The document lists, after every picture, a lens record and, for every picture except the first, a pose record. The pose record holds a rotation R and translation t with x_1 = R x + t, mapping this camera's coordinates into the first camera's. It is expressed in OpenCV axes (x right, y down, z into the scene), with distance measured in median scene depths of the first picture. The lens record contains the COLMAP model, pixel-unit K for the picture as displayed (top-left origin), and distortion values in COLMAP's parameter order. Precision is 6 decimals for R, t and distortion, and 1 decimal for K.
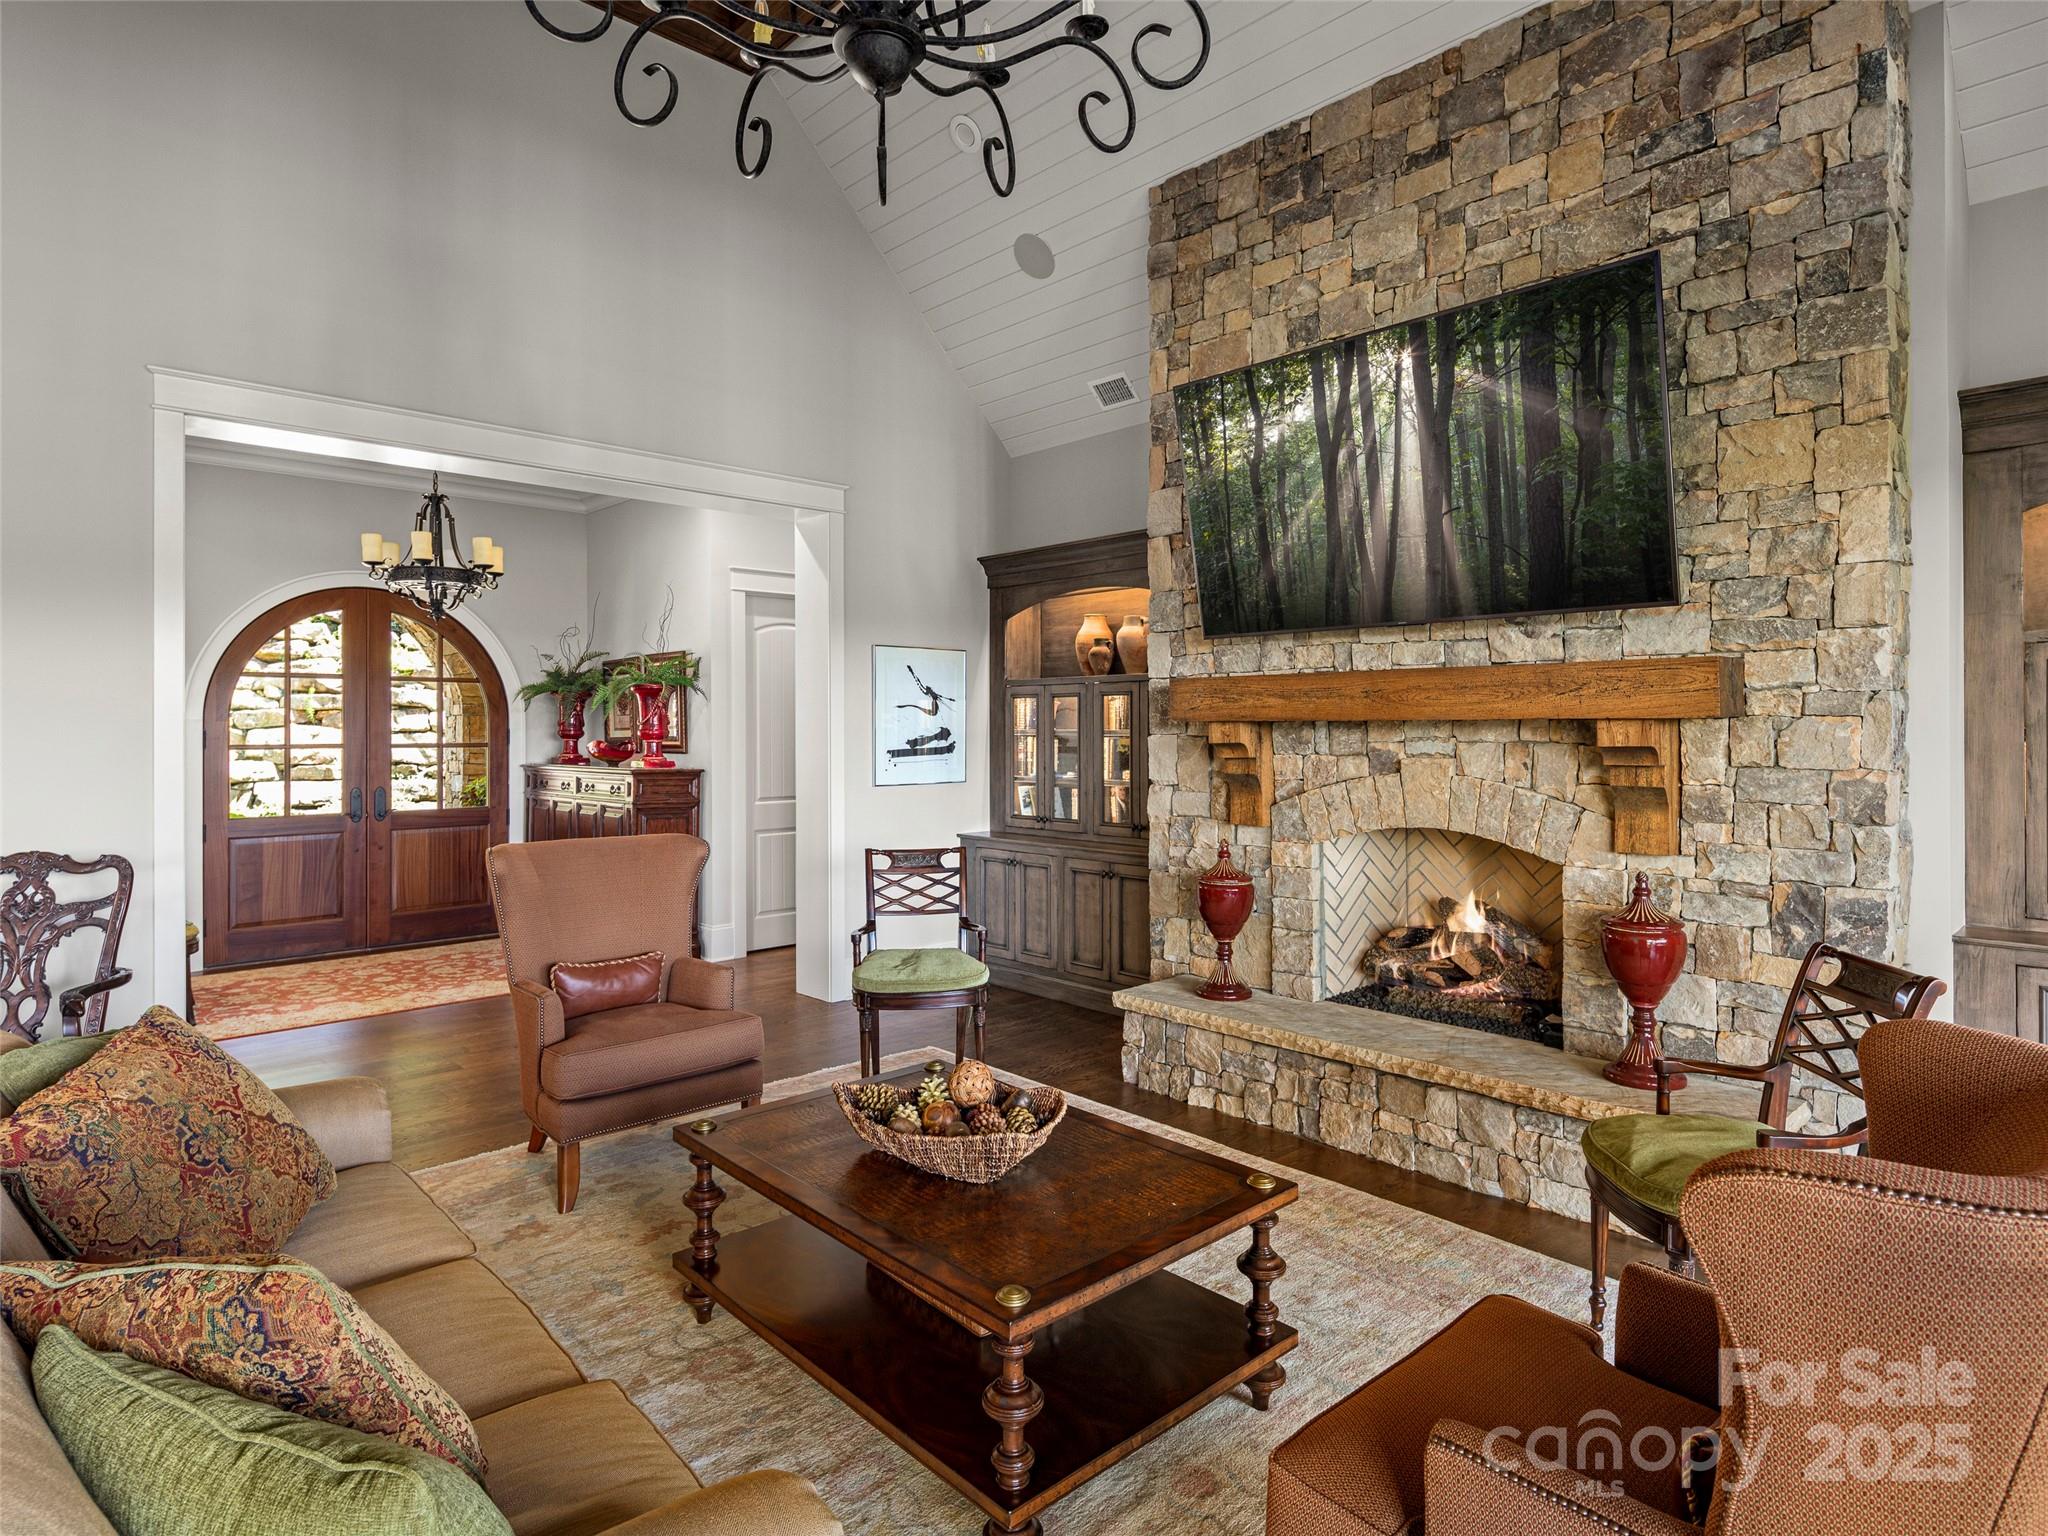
lens RADIAL K [[1123.4, 0, 1031.1], [0, 1123.4, 746.9], [0, 0, 1]] dist [-0.001204, -0.001908]
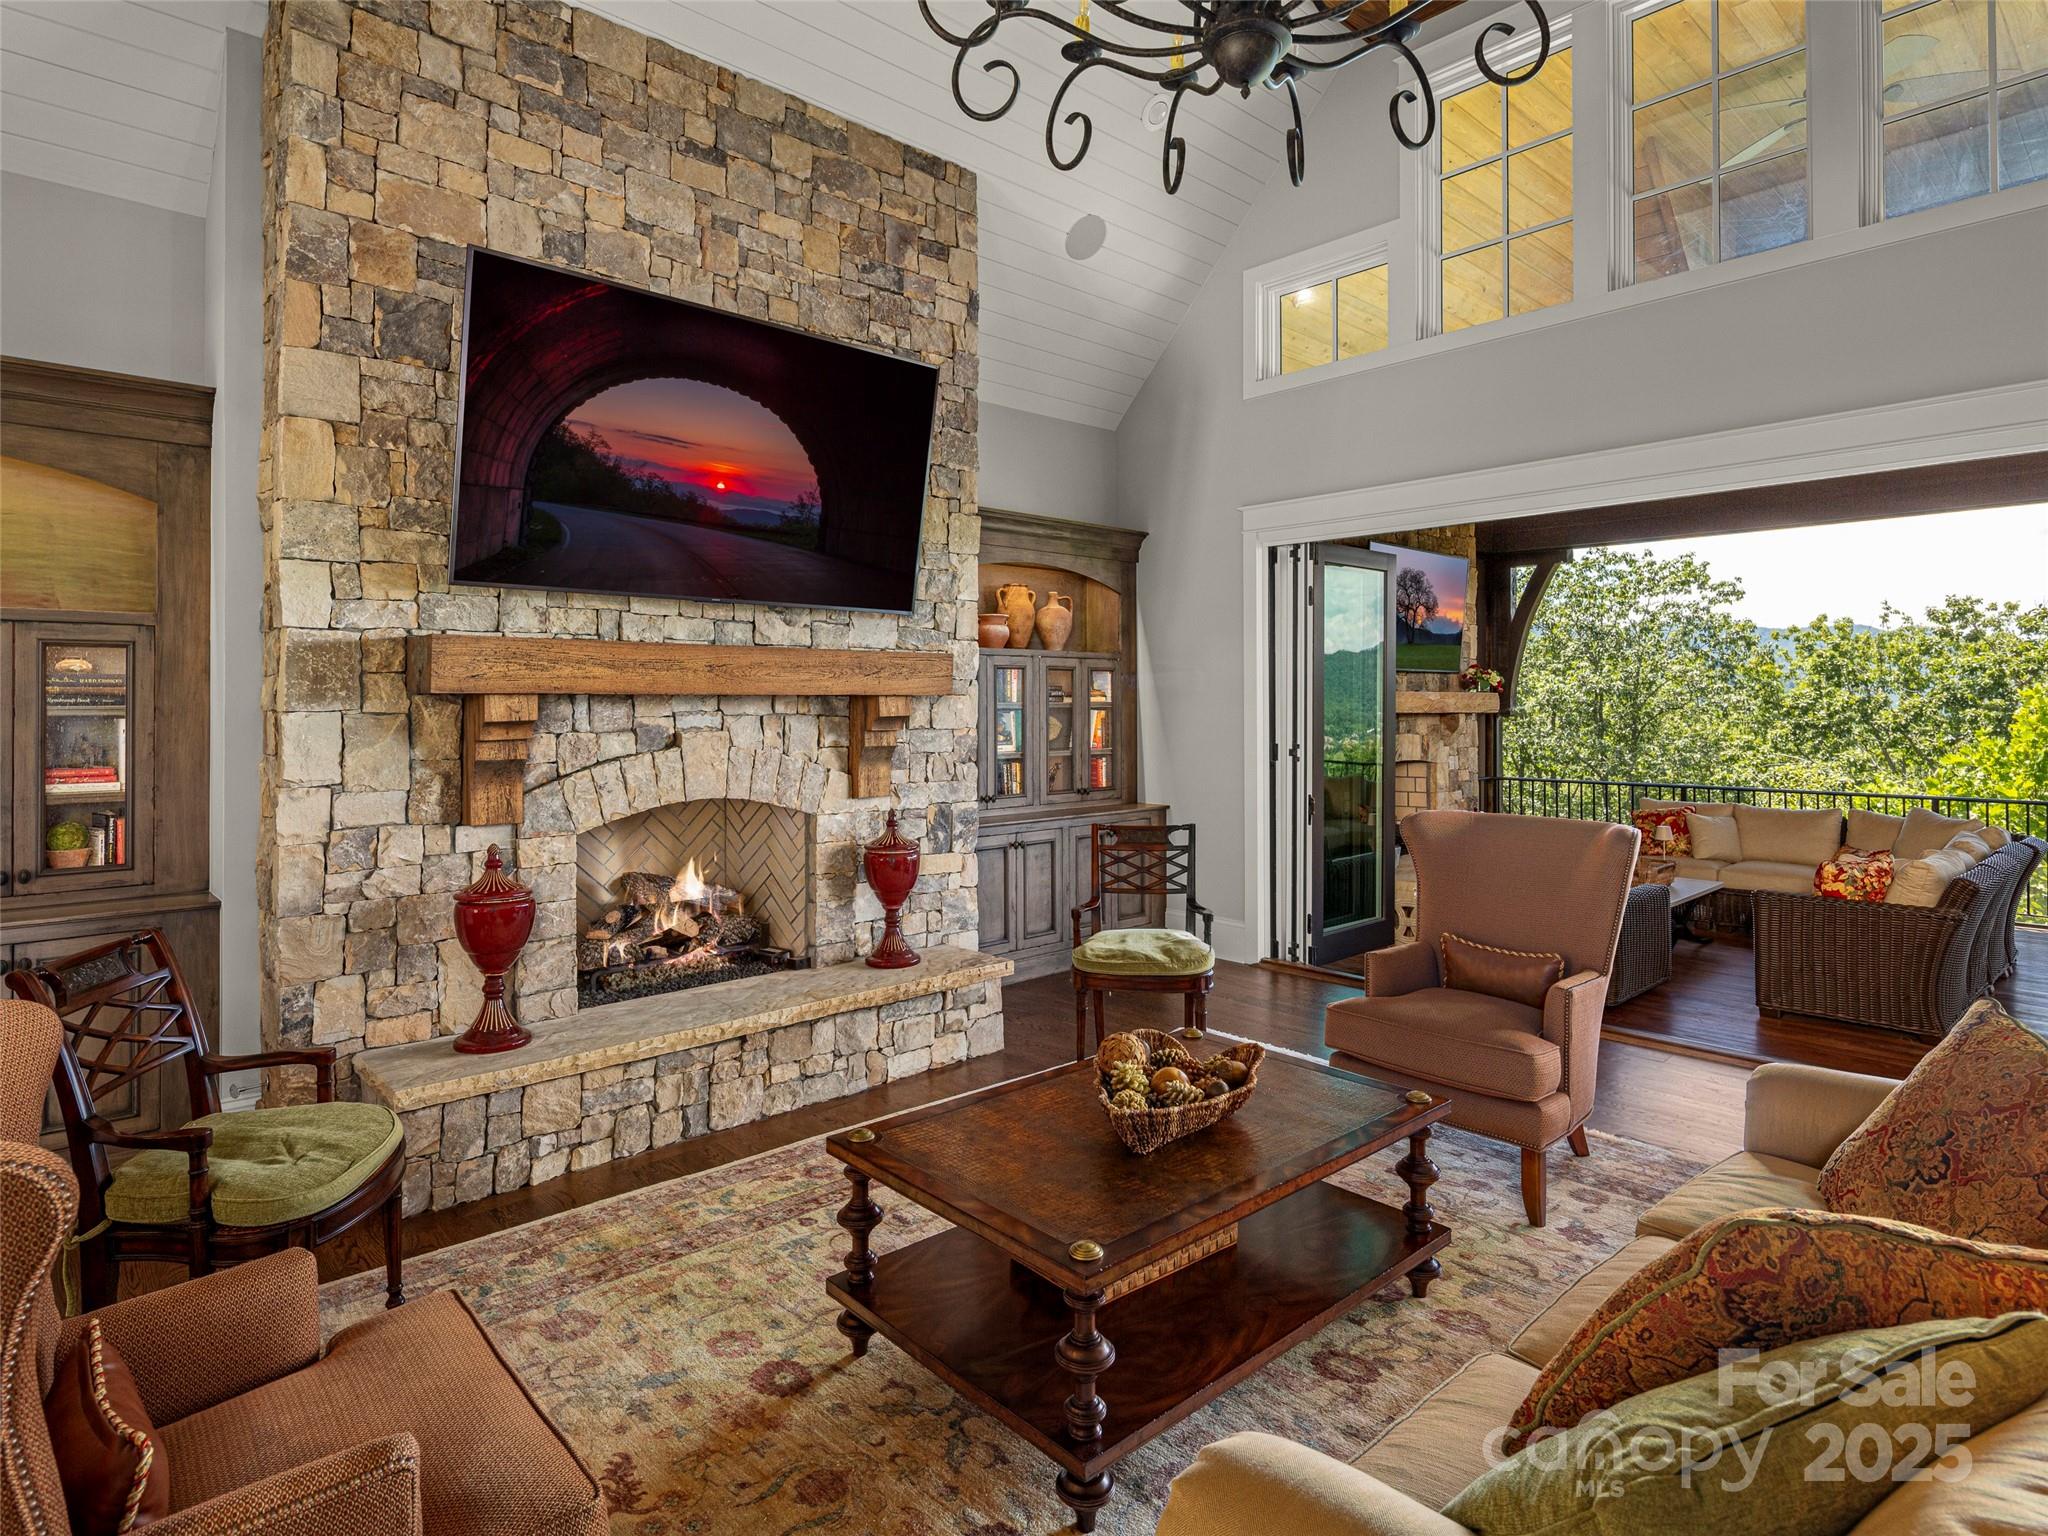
lens RADIAL K [[1123.4, 0, 1056.9], [0, 1123.4, 707.7], [0, 0, 1]] dist [-0.001204, -0.001908]
pose [[-0.006705, -0.003479, 0.999971, -0.690383], [0.017175, 0.999846, 0.003593, -0.010021], [-0.999830, 0.017198, -0.006644, 0.689184]]
